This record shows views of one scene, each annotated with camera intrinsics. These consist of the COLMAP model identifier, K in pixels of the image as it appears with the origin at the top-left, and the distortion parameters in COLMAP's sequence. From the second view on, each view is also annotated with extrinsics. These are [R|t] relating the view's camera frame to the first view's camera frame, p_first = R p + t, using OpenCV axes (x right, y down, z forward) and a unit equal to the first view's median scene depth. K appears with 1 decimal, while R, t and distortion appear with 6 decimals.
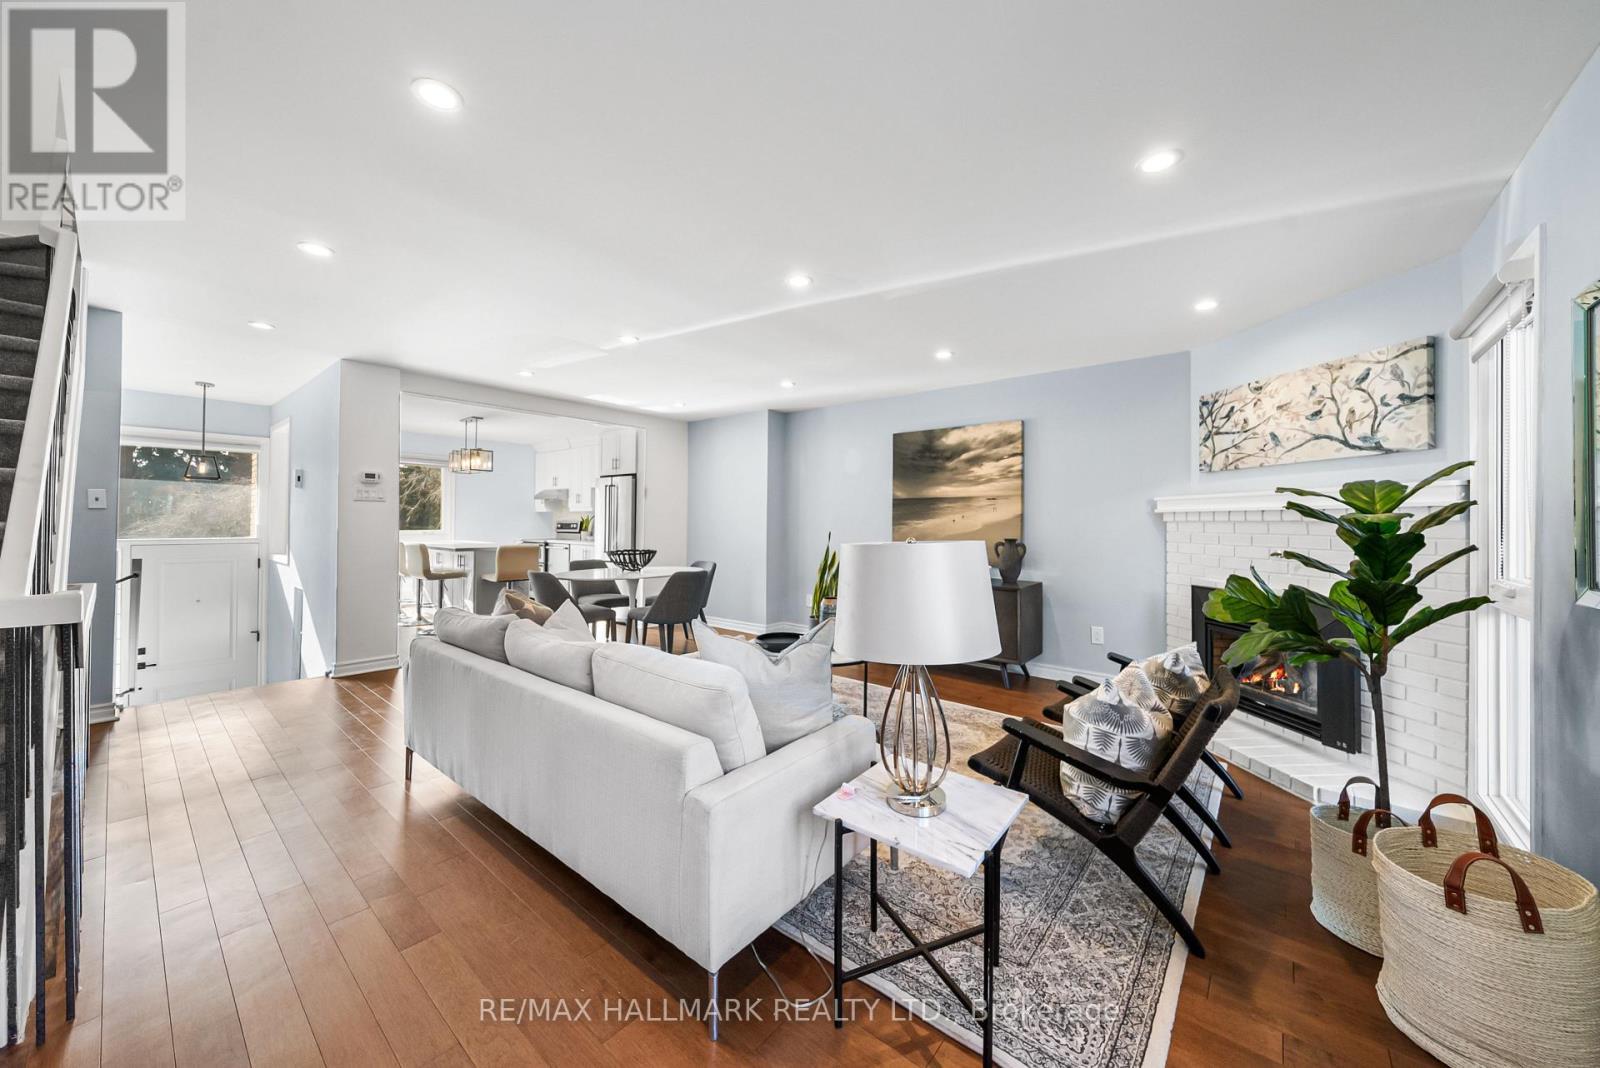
lens RADIAL K [[567.8, 0, 800.0], [0, 567.8, 534.0], [0, 0, 1]] dist [-0.008803, -0.000064]
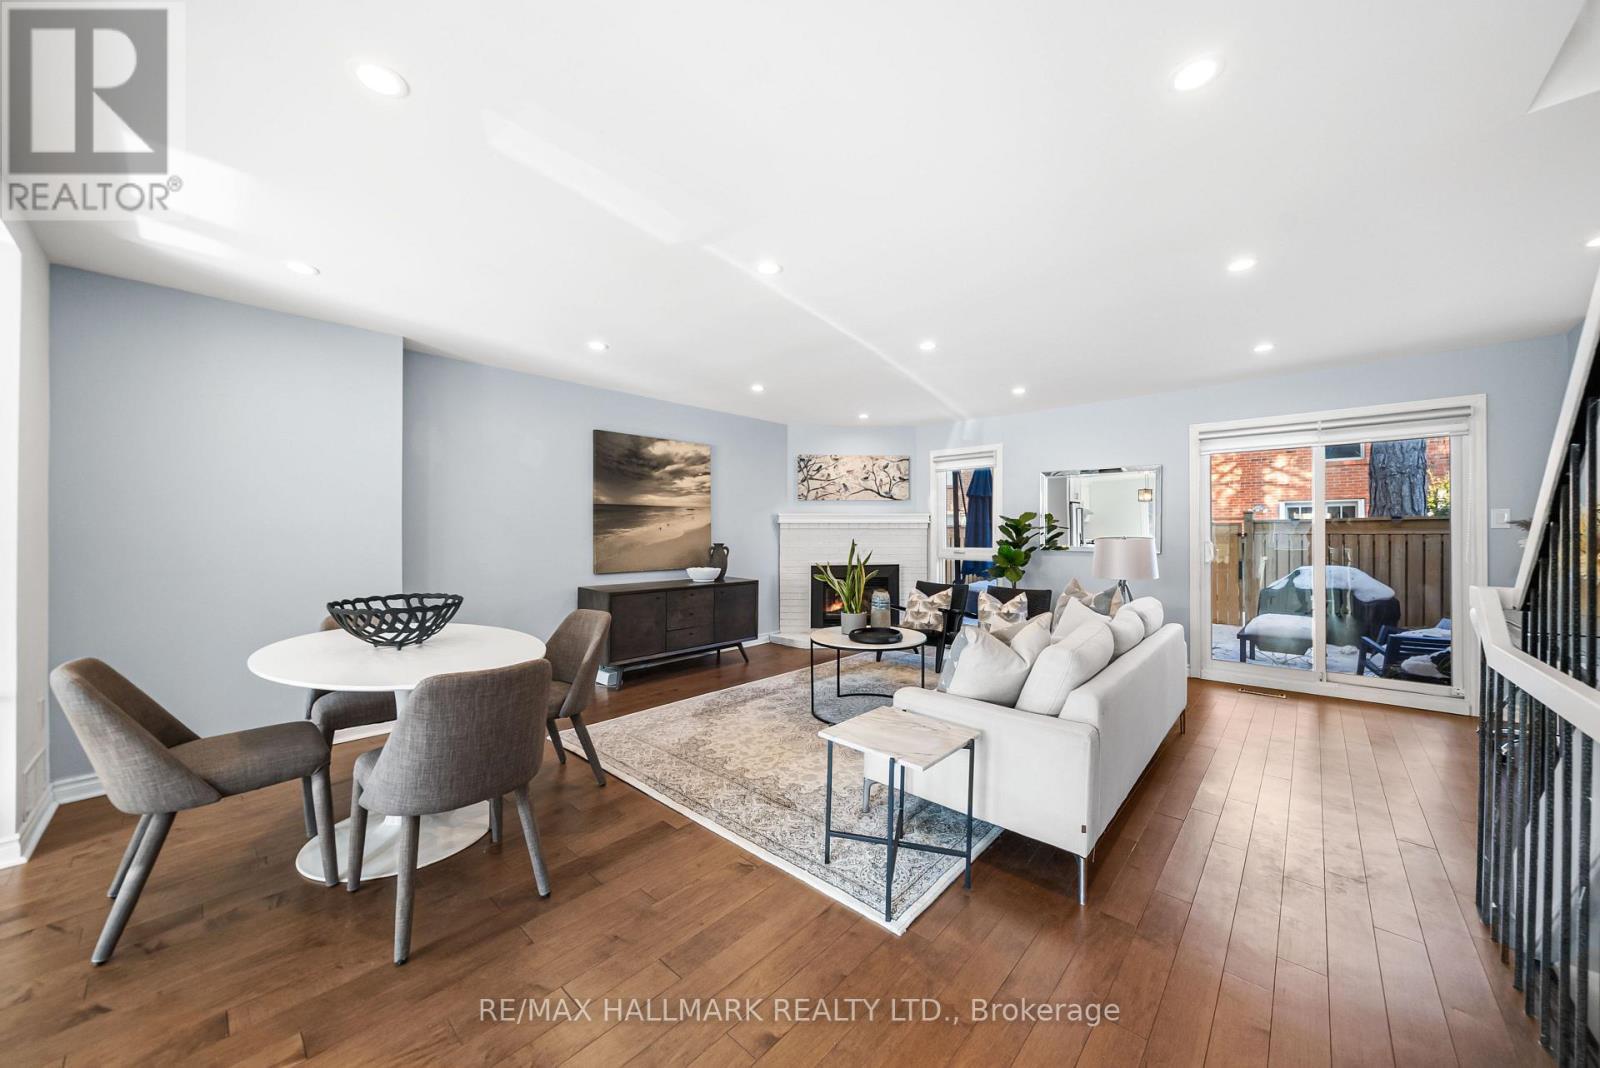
lens RADIAL K [[567.8, 0, 800.0], [0, 567.8, 534.0], [0, 0, 1]] dist [-0.008803, -0.000064]
pose [[0.041723, -0.011255, 0.999066, -1.025342], [0.024498, 0.999647, 0.010239, -0.024592], [-0.998829, 0.024048, 0.041984, 0.955620]]
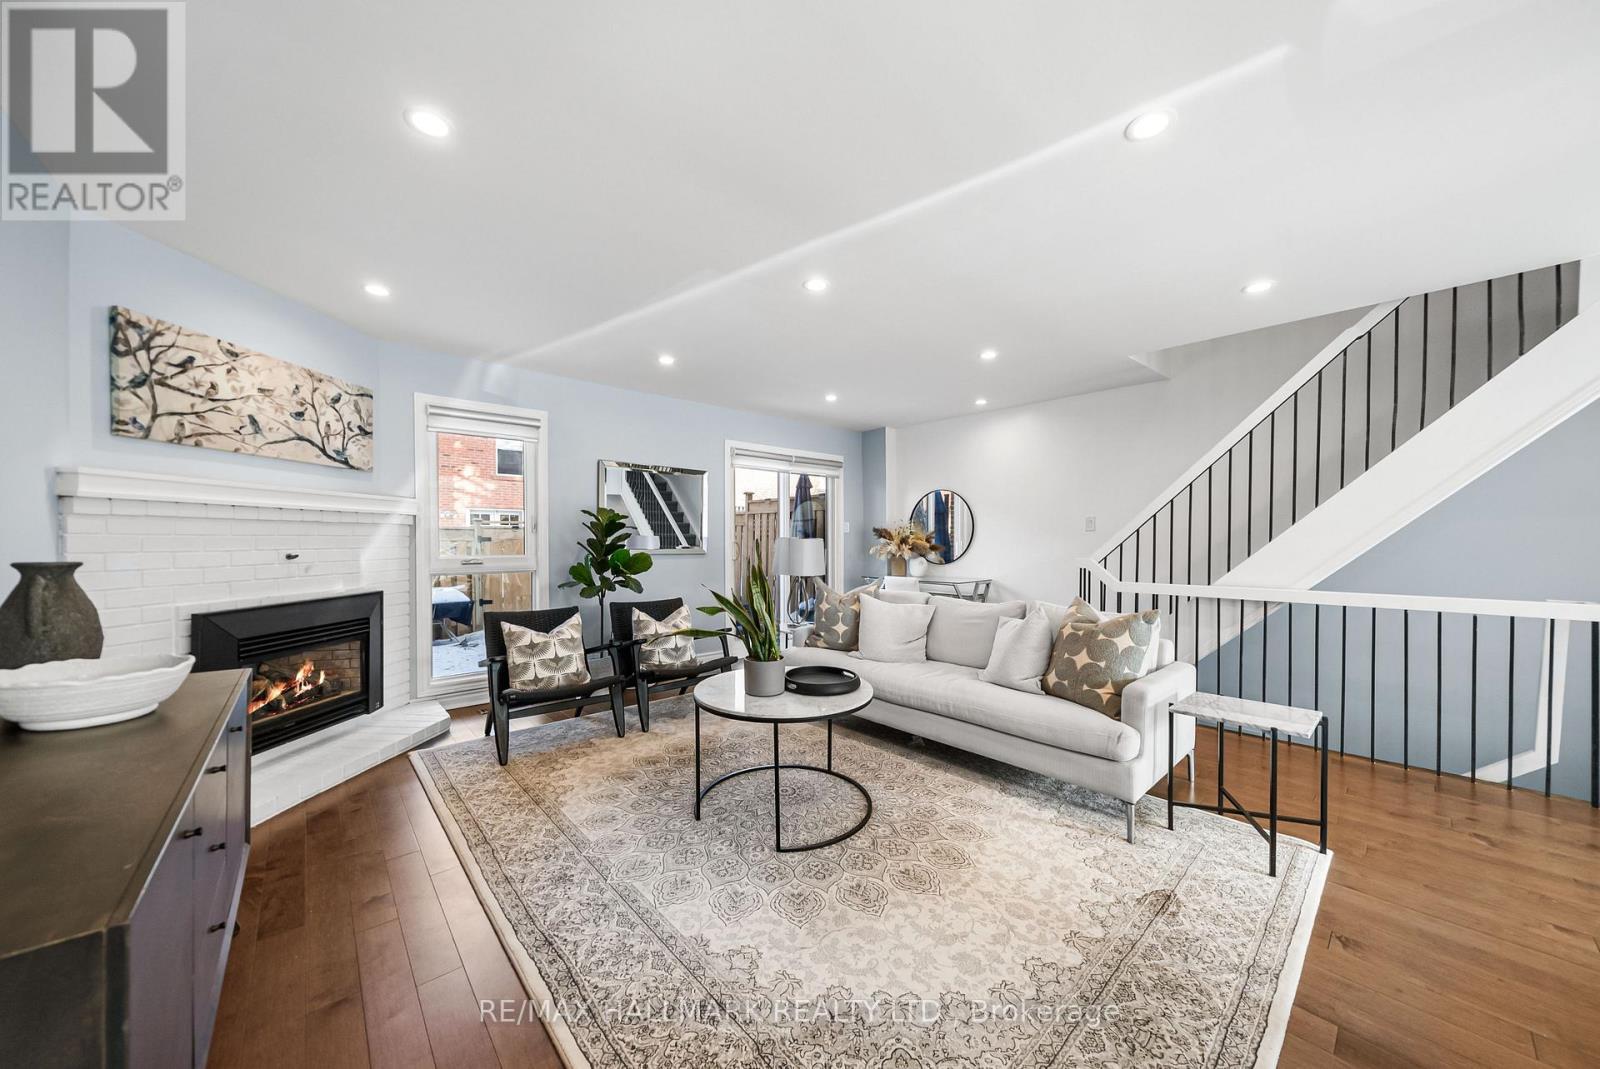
lens RADIAL K [[556.7, 0, 802.9], [0, 556.7, 549.6], [0, 0, 1]] dist [-0.007232, 0.000058]
pose [[-0.989669, -0.013451, 0.142738, -0.096276], [-0.007342, 0.999038, 0.043240, -0.017693], [-0.143182, 0.041745, -0.988816, 1.524154]]
